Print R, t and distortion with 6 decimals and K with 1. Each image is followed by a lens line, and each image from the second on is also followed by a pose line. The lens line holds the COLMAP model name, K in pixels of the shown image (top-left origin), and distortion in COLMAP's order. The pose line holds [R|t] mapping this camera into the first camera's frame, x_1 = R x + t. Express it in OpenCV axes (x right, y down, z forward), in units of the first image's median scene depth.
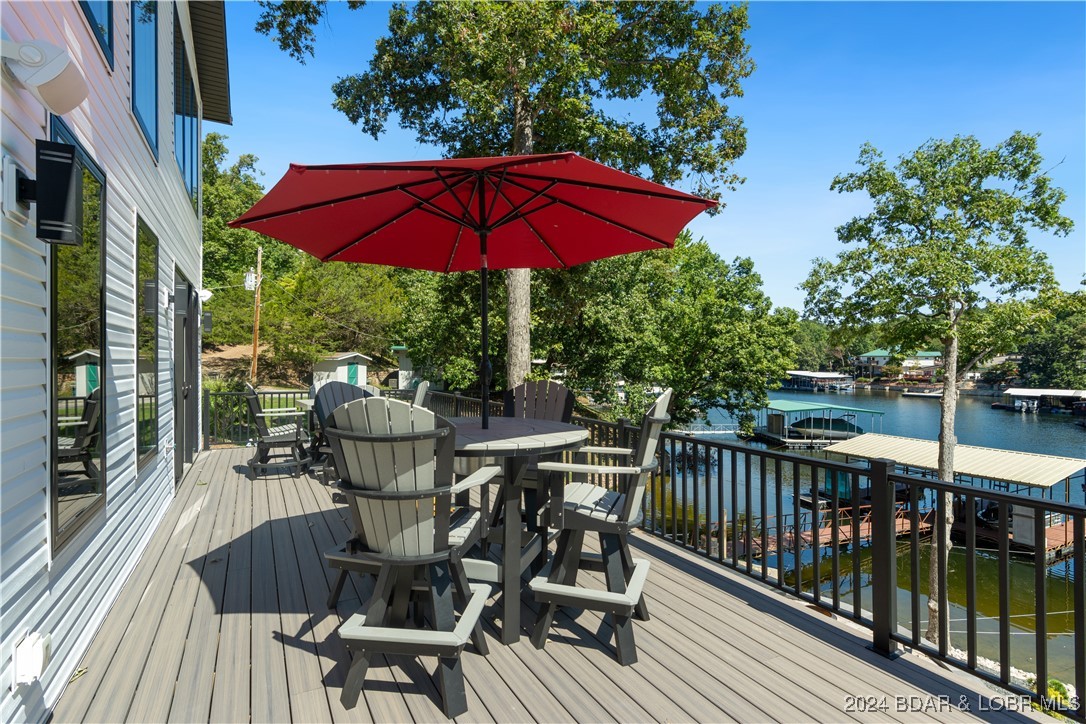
lens RADIAL K [[522.6, 0, 535.4], [0, 522.6, 359.9], [0, 0, 1]] dist [0.003709, -0.001803]
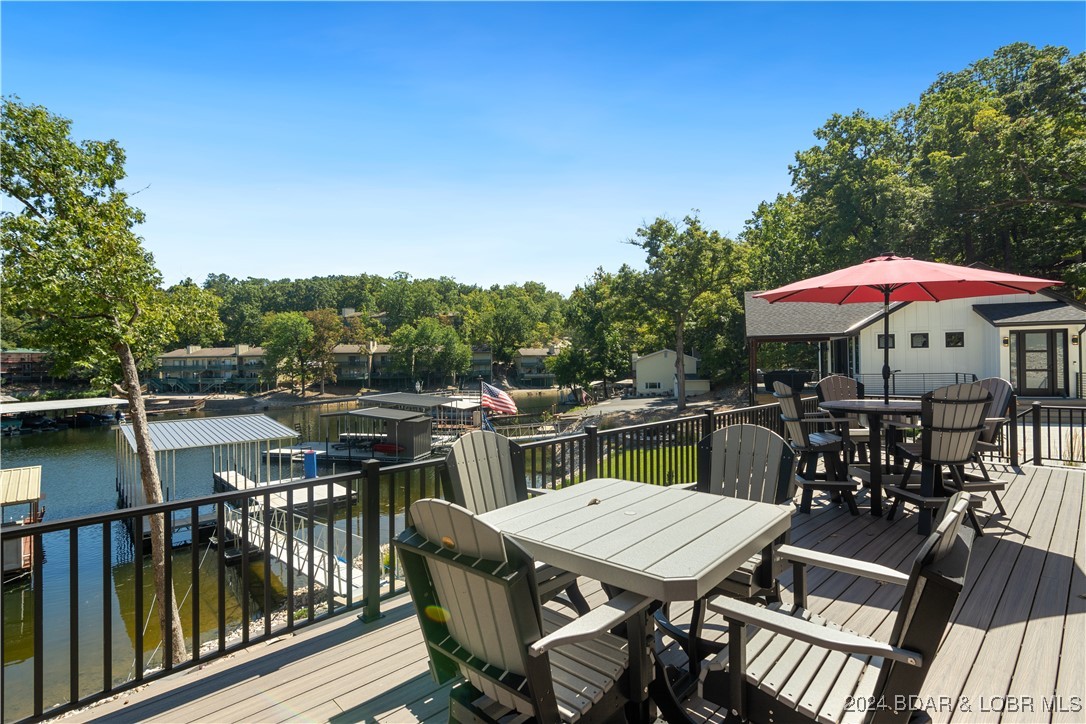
lens RADIAL K [[522.6, 0, 536.8], [0, 522.6, 364.6], [0, 0, 1]] dist [0.003709, -0.001803]
pose [[-0.268127, -0.011779, 0.963311, -0.035874], [0.012248, 0.999803, 0.015635, -0.001064], [-0.963306, 0.015990, -0.267930, 0.063374]]
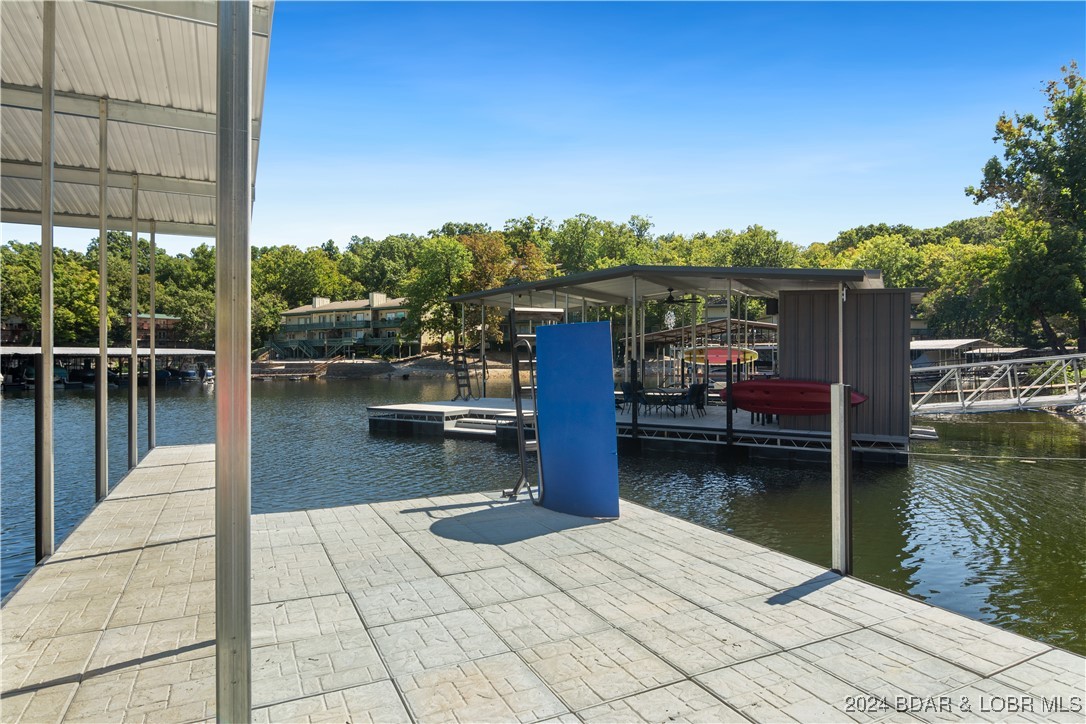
lens RADIAL K [[602.0, 0, 526.2], [0, 602.0, 360.7], [0, 0, 1]] dist [0.005438, 0.000573]
pose [[0.023194, -0.005702, 0.999715, 0.229851], [0.005530, 0.999969, 0.005575, 0.053487], [-0.999716, 0.005399, 0.023225, 0.110737]]
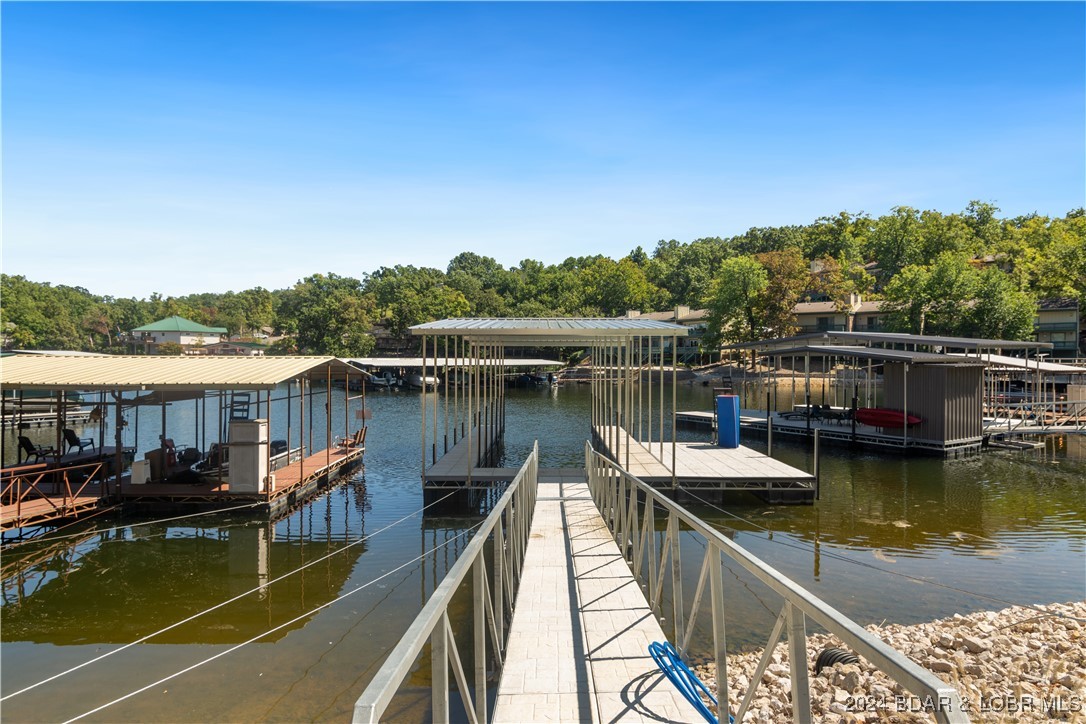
lens RADIAL K [[654.4, 0, 545.0], [0, 654.4, 360.0], [0, 0, 1]] dist [-0.005998, -0.004806]
pose [[0.456412, -0.008700, 0.889726, 0.083414], [0.001974, 0.999960, 0.008765, 0.038446], [-0.889766, -0.002244, 0.456411, 0.067807]]
